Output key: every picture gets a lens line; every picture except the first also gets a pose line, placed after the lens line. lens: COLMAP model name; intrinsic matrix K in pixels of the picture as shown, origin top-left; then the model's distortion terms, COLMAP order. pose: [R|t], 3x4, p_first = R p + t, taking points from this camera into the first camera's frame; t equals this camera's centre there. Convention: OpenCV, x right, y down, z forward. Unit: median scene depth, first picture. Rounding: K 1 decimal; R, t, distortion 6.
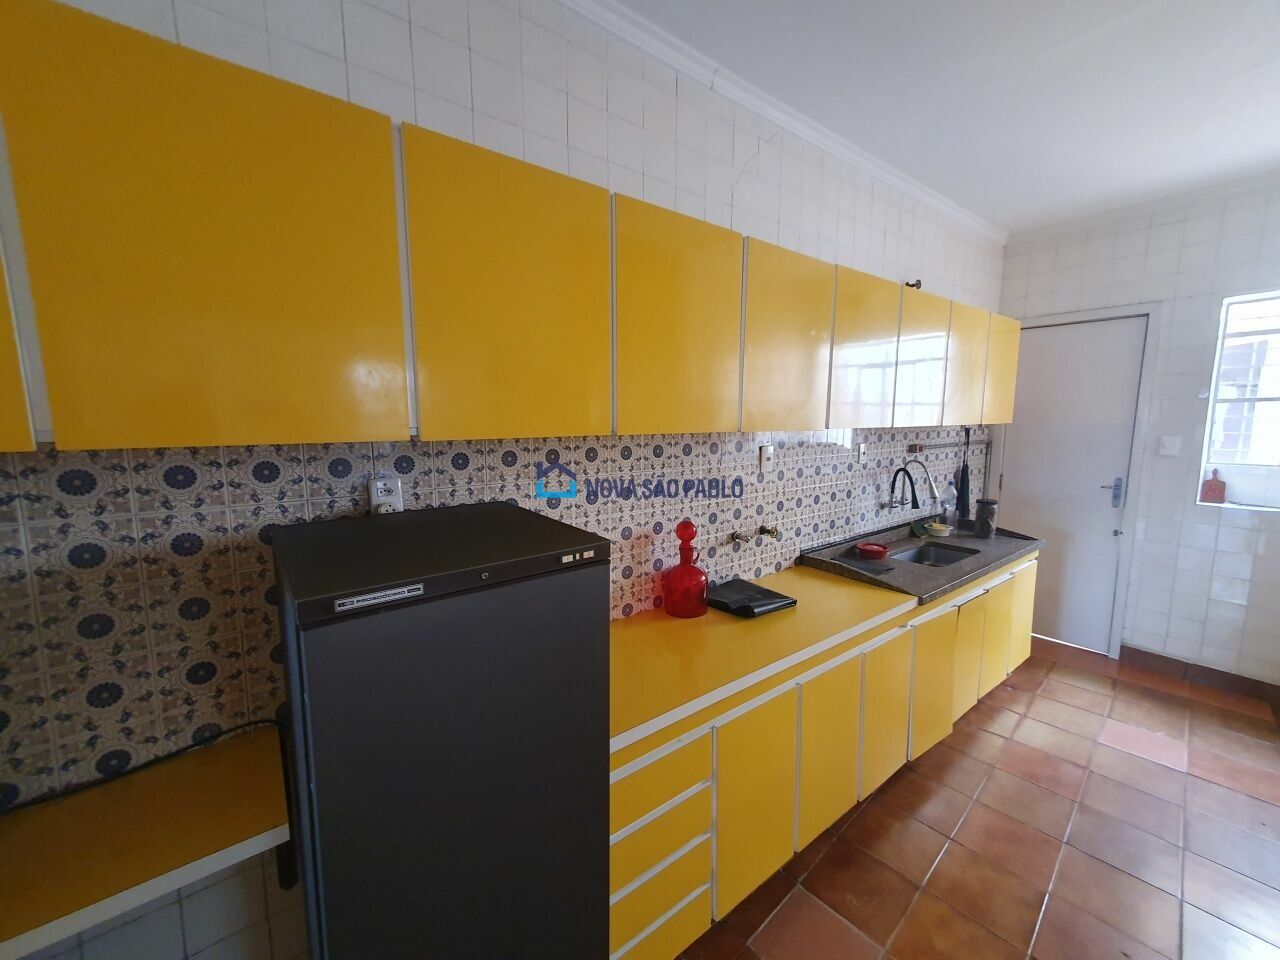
lens RADIAL K [[500.2, 0, 642.7], [0, 500.2, 486.5], [0, 0, 1]] dist [0.000117, 0.000053]
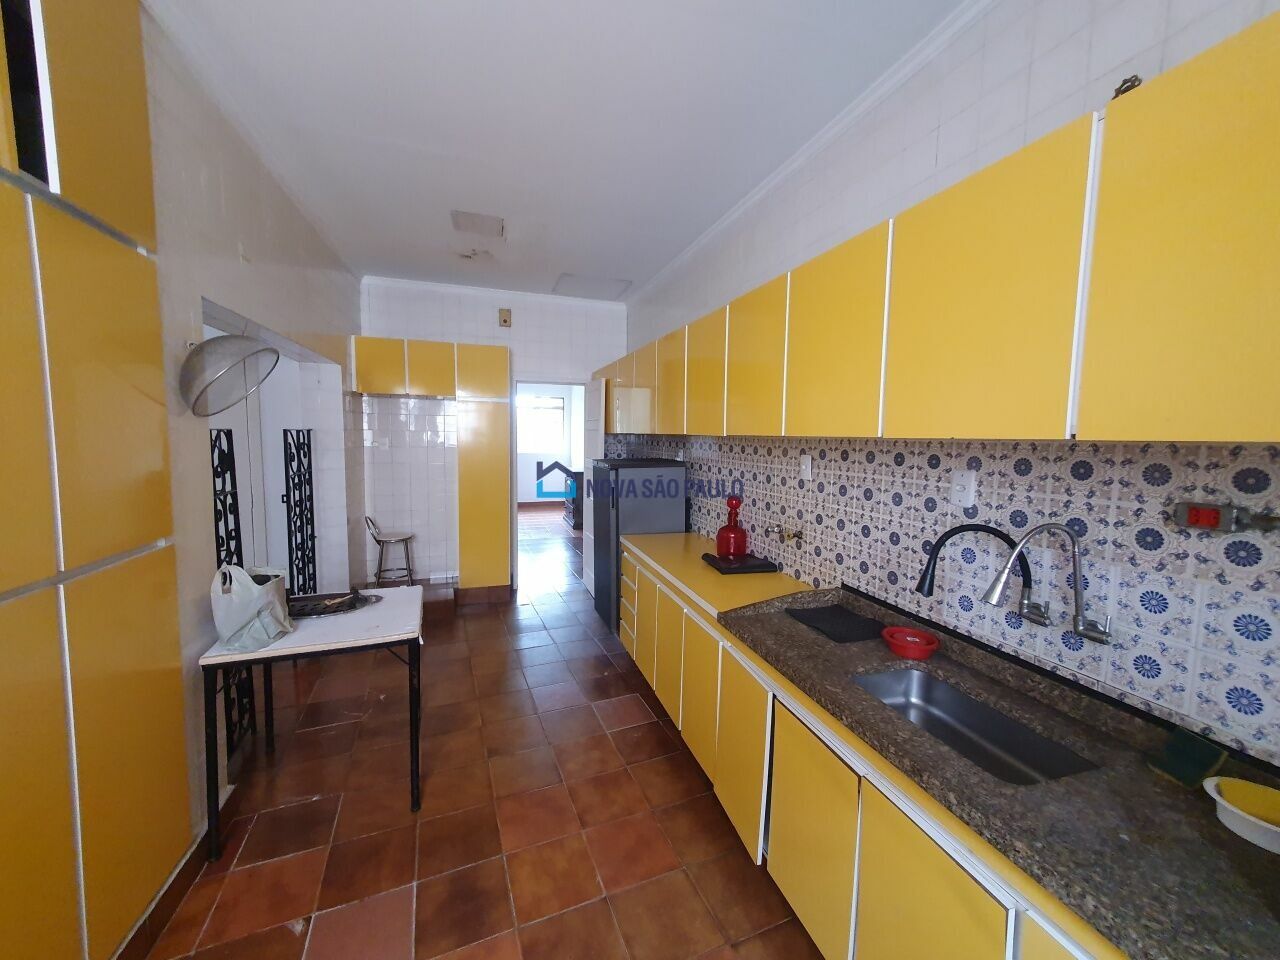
lens RADIAL K [[500.2, 0, 642.7], [0, 500.2, 486.5], [0, 0, 1]] dist [0.000117, 0.000053]
pose [[-0.344172, 0.113842, -0.931979, 1.058808], [-0.107697, 0.981284, 0.159637, -0.114461], [0.932709, 0.155314, -0.325470, 0.826101]]
